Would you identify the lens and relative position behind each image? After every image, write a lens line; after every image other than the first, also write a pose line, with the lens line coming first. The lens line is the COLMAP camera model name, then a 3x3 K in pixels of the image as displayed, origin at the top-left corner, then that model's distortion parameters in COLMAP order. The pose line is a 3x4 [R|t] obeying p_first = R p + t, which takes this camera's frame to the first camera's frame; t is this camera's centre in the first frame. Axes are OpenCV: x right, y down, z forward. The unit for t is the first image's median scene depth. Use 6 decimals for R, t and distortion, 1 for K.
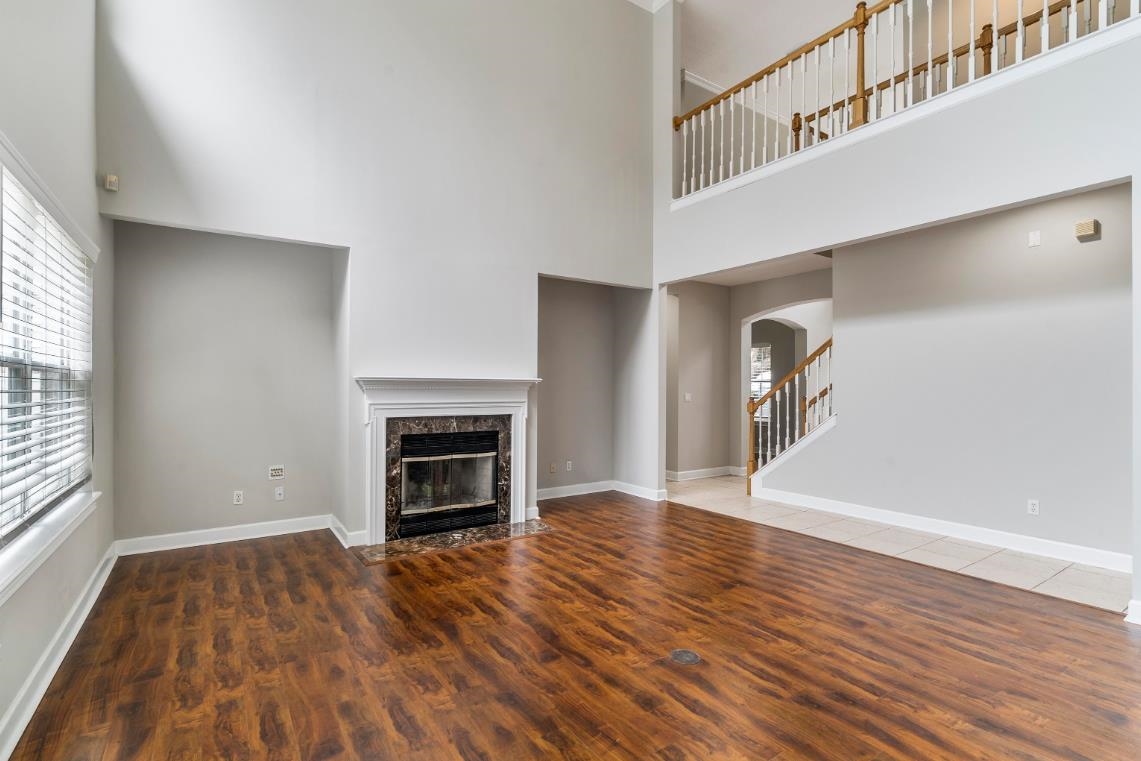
lens RADIAL K [[521.1, 0, 570.0], [0, 521.1, 386.6], [0, 0, 1]] dist [-0.002547, 0.000705]
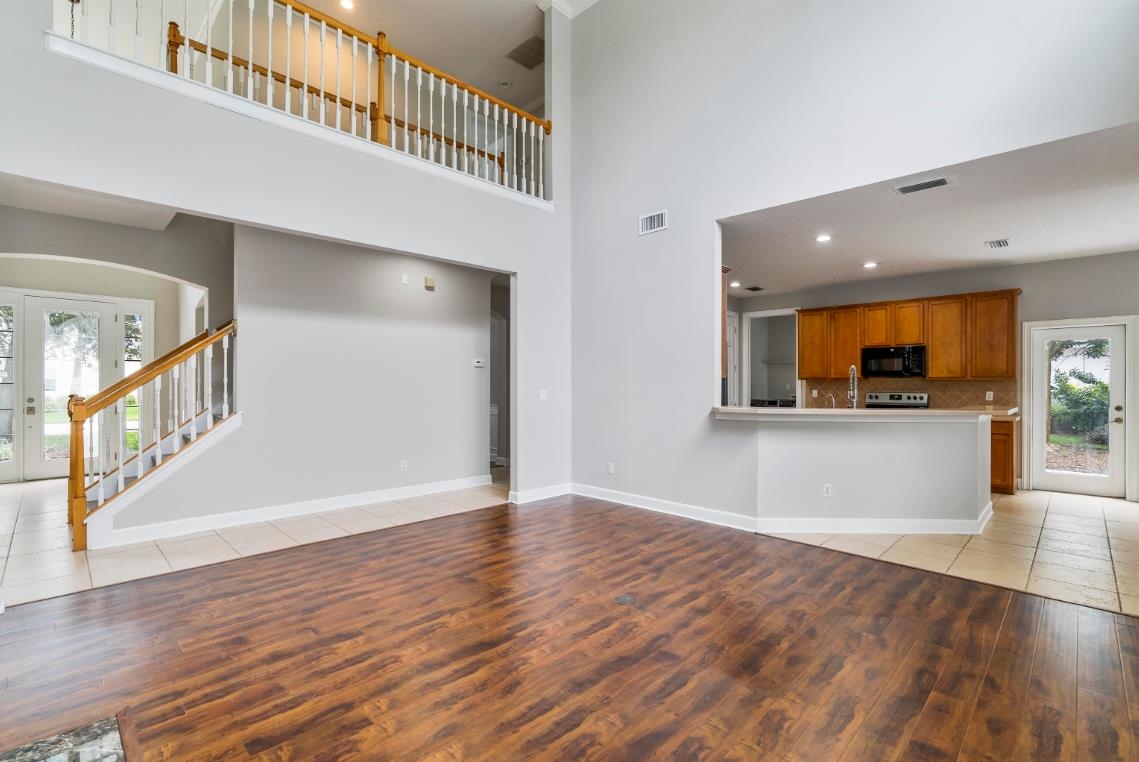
lens RADIAL K [[520.2, 0, 551.3], [0, 520.2, 382.9], [0, 0, 1]] dist [-0.002547, 0.000705]
pose [[-0.168739, -0.001197, 0.985660, -0.610354], [-0.004901, 0.999988, 0.000376, -0.000402], [-0.985649, -0.004768, -0.168743, 0.866078]]
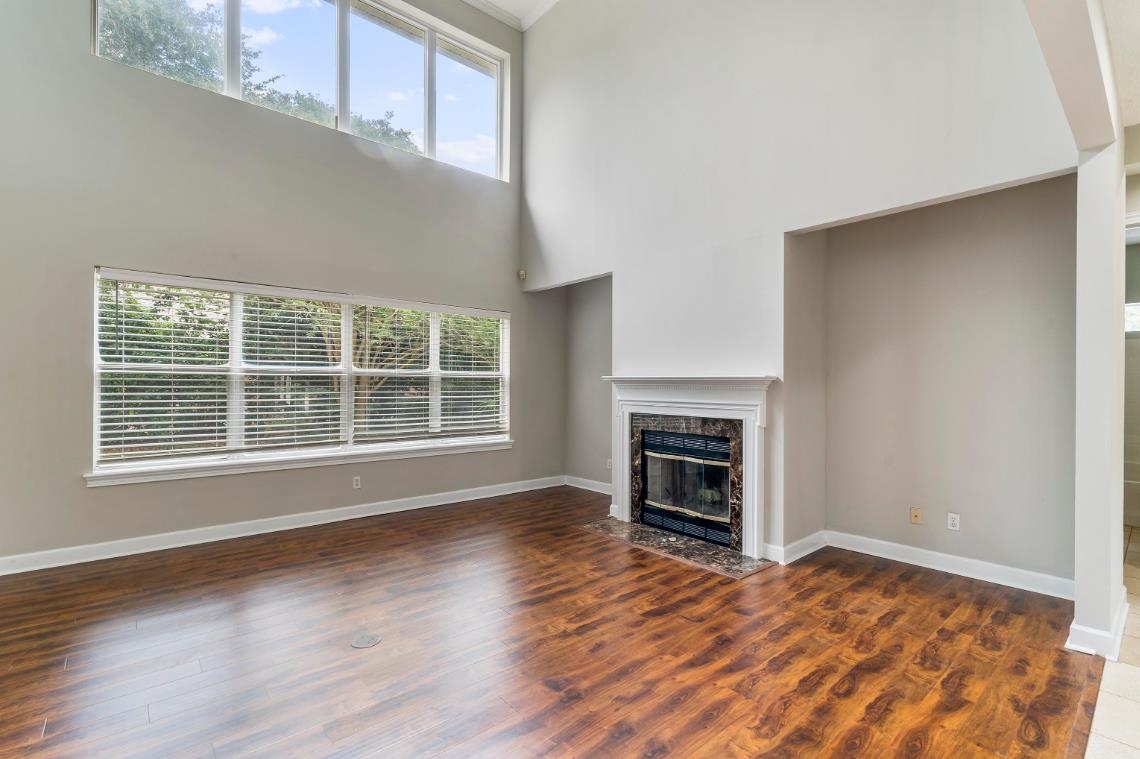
lens RADIAL K [[520.7, 0, 569.5], [0, 520.7, 380.7], [0, 0, 1]] dist [-0.002547, 0.000705]
pose [[0.127264, -0.006357, -0.991849, 0.833479], [0.000886, 0.999980, -0.006296, -0.003390], [0.991868, -0.000078, 0.127267, 0.795600]]
